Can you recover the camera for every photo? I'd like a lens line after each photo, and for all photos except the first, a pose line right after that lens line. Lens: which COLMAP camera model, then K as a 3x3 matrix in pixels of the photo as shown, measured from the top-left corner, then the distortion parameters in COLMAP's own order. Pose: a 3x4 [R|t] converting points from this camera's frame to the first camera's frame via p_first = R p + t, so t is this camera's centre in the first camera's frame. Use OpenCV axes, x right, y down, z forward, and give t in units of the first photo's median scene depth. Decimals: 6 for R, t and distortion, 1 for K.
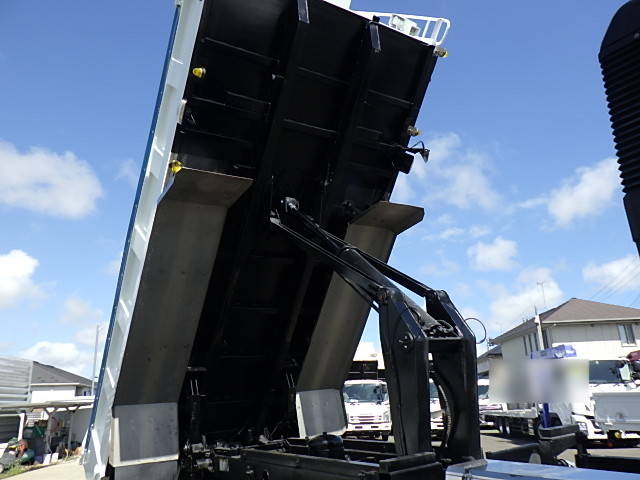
lens RADIAL K [[517.1, 0, 320.0], [0, 517.1, 240.0], [0, 0, 1]] dist [-0.001887, -0.006179]
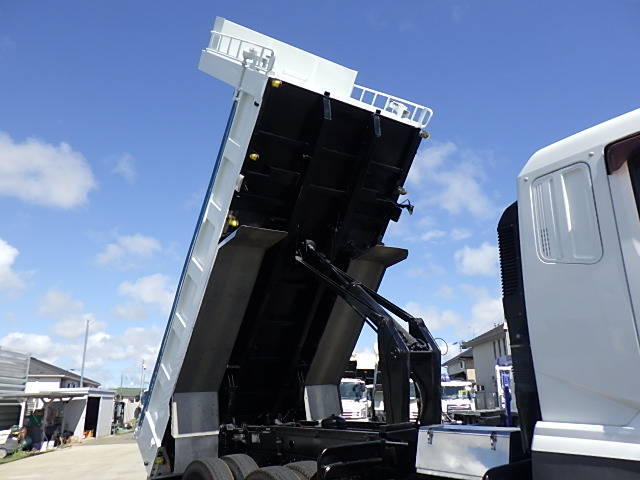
lens RADIAL K [[517.1, 0, 320.0], [0, 517.1, 240.0], [0, 0, 1]] dist [-0.001887, -0.006179]
pose [[0.998619, 0.034162, 0.039918, -0.079108], [-0.034297, 0.999408, 0.002695, -0.082745], [-0.039803, -0.004060, 0.999199, -0.317951]]
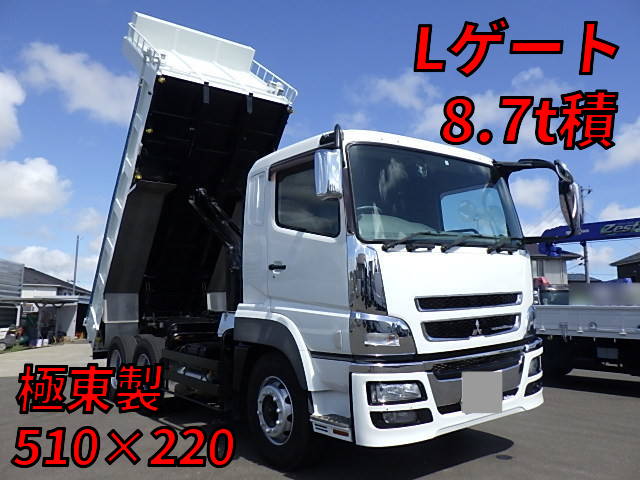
lens RADIAL K [[517.1, 0, 320.0], [0, 517.1, 240.0], [0, 0, 1]] dist [-0.001887, -0.006179]
pose [[0.997297, 0.057233, 0.046071, 0.271459], [-0.063697, 0.986027, 0.153927, -0.198807], [-0.036618, -0.156445, 0.987008, -0.808578]]
